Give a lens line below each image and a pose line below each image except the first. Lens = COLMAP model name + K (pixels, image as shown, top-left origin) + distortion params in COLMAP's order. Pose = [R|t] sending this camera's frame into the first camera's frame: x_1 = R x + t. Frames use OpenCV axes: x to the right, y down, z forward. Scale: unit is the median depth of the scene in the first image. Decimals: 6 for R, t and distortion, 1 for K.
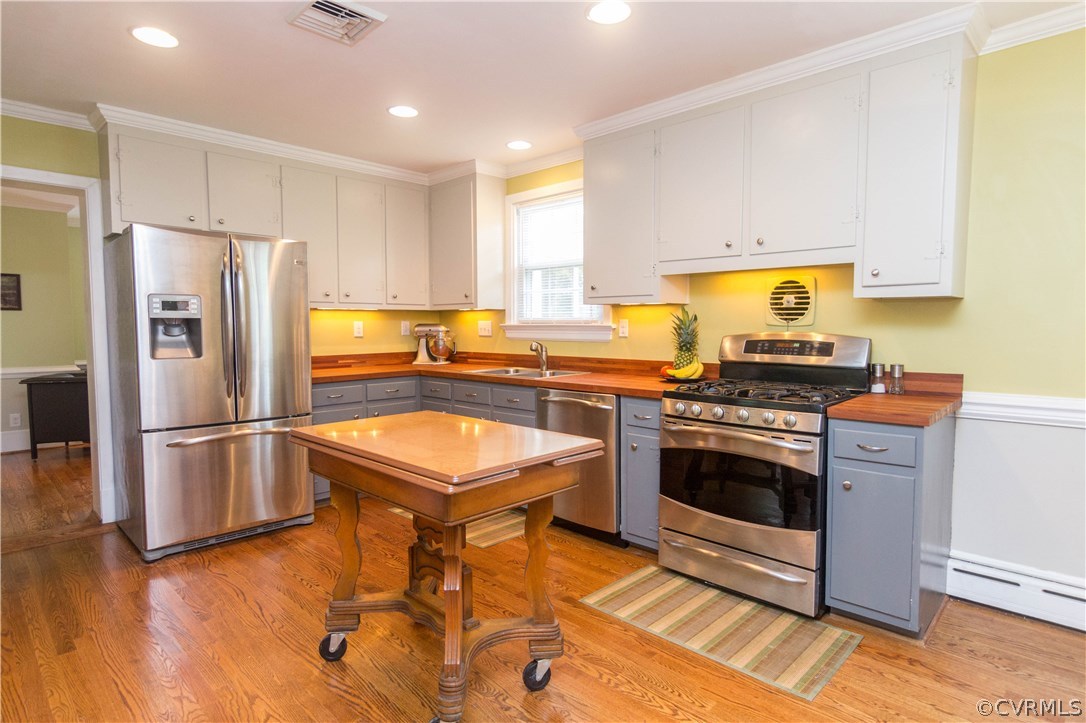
lens RADIAL K [[549.4, 0, 530.9], [0, 549.4, 361.0], [0, 0, 1]] dist [0.002272, 0.001021]
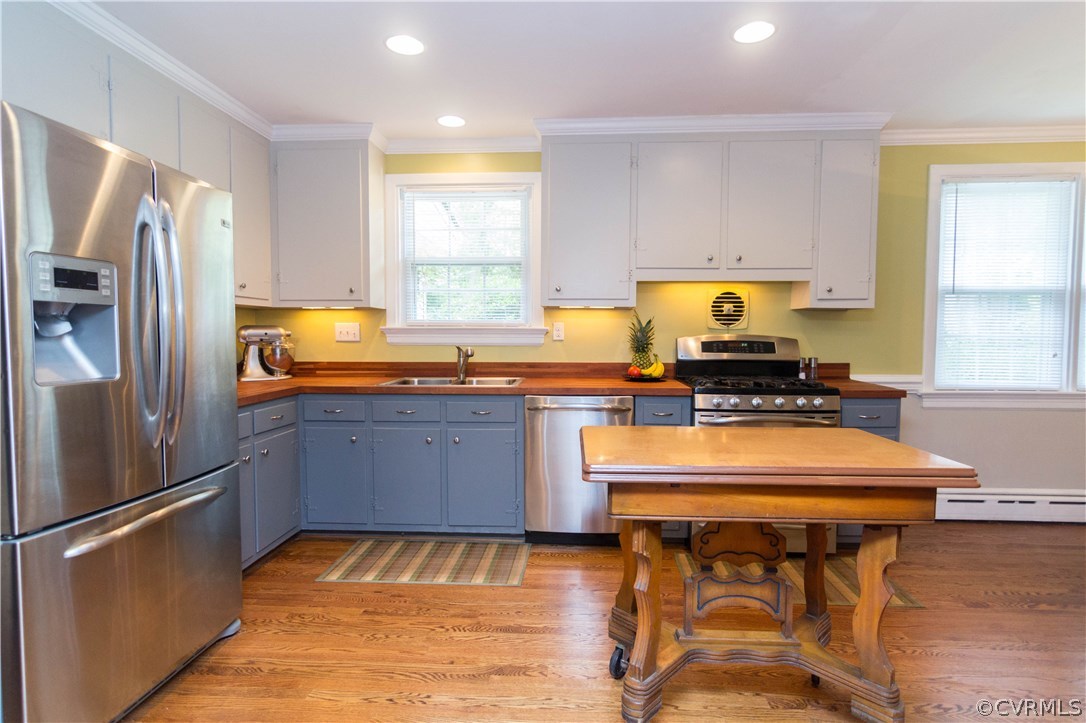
lens RADIAL K [[549.4, 0, 530.9], [0, 549.4, 361.0], [0, 0, 1]] dist [0.002272, 0.001021]
pose [[0.777517, -0.027212, 0.628273, -0.603767], [0.037058, 0.999310, -0.002579, -0.006681], [-0.627769, 0.025288, 0.777988, 0.315045]]
